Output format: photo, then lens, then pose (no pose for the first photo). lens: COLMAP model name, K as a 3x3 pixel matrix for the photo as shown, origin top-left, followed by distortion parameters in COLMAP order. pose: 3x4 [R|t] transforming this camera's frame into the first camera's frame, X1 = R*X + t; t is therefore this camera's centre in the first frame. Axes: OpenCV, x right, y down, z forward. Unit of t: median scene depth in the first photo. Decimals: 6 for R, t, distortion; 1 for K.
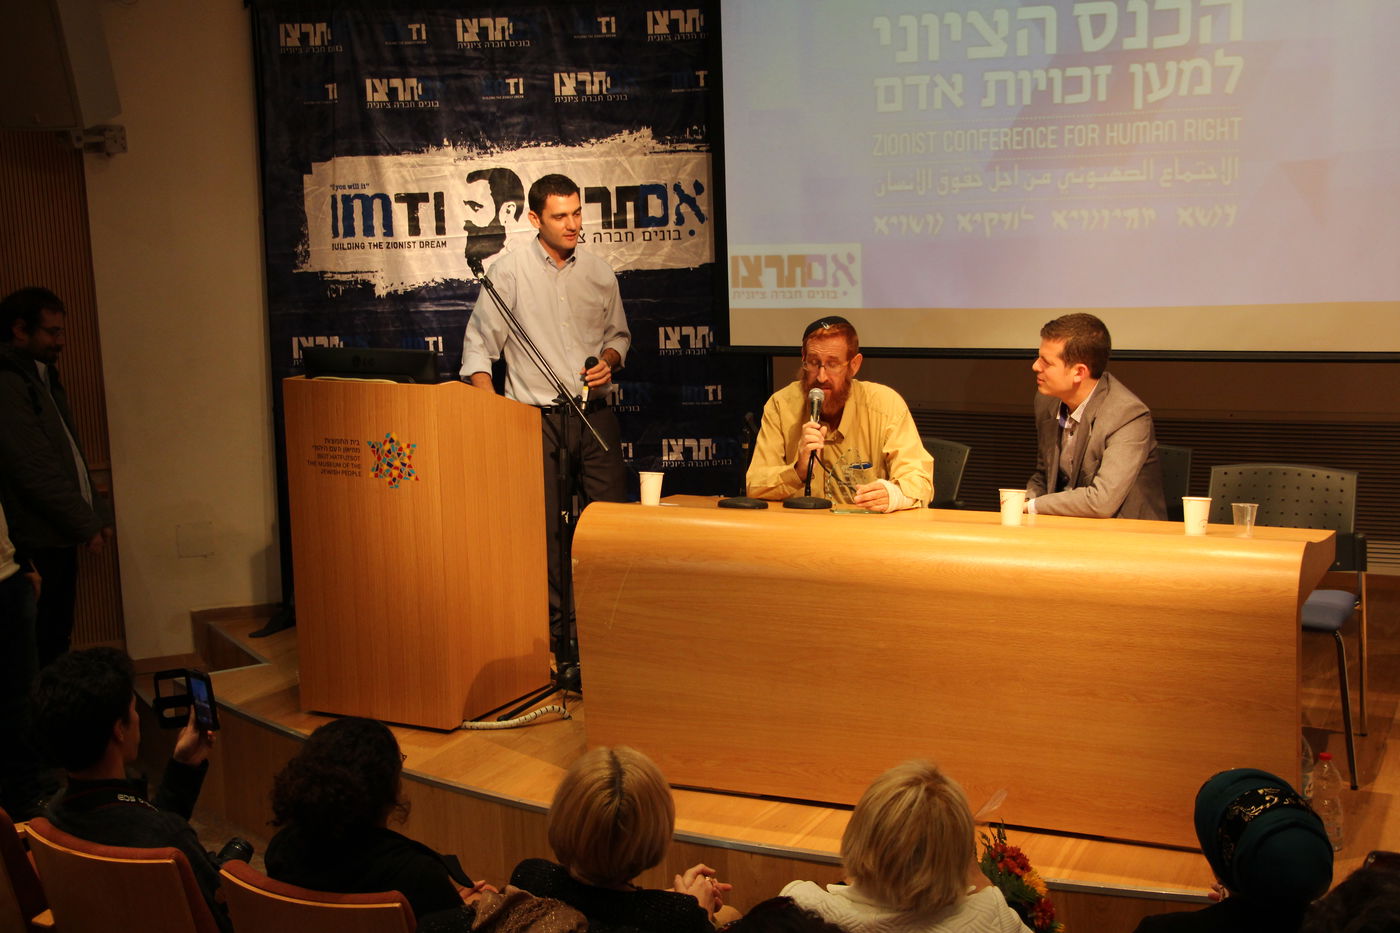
lens RADIAL K [[1958.9, 0, 669.3], [0, 1958.9, 450.4], [0, 0, 1]] dist [0.080754, 0.000000]
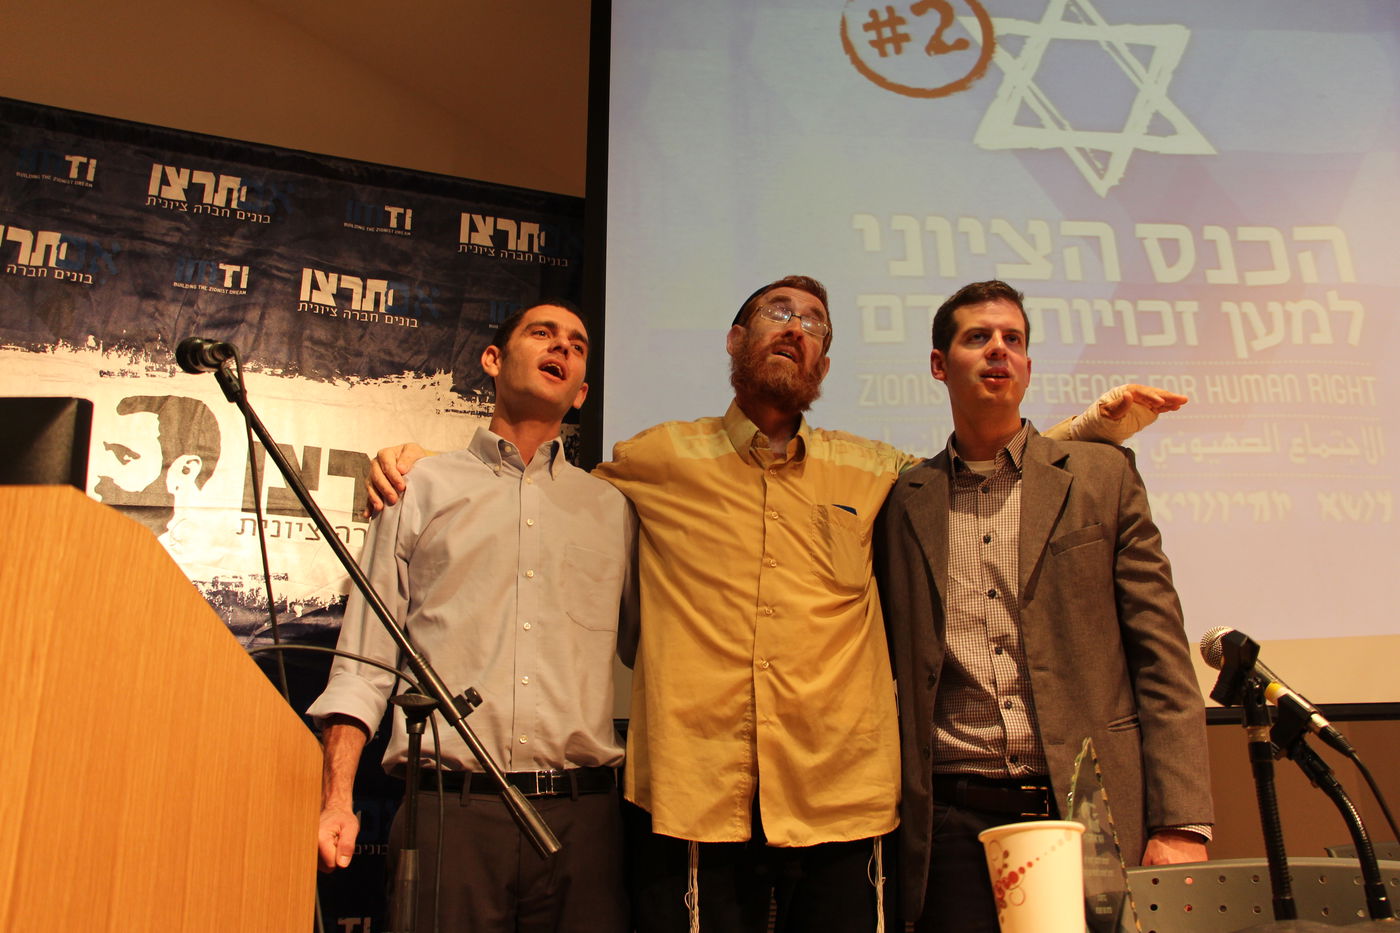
lens RADIAL K [[1142.9, 0, 685.6], [0, 1142.9, 468.8], [0, 0, 1]] dist [-0.186822, 0.157091]
pose [[0.895066, 0.155814, 0.417827, -0.095454], [0.048815, 0.897105, -0.439113, 0.024525], [-0.443255, 0.413431, 0.795361, 0.760033]]
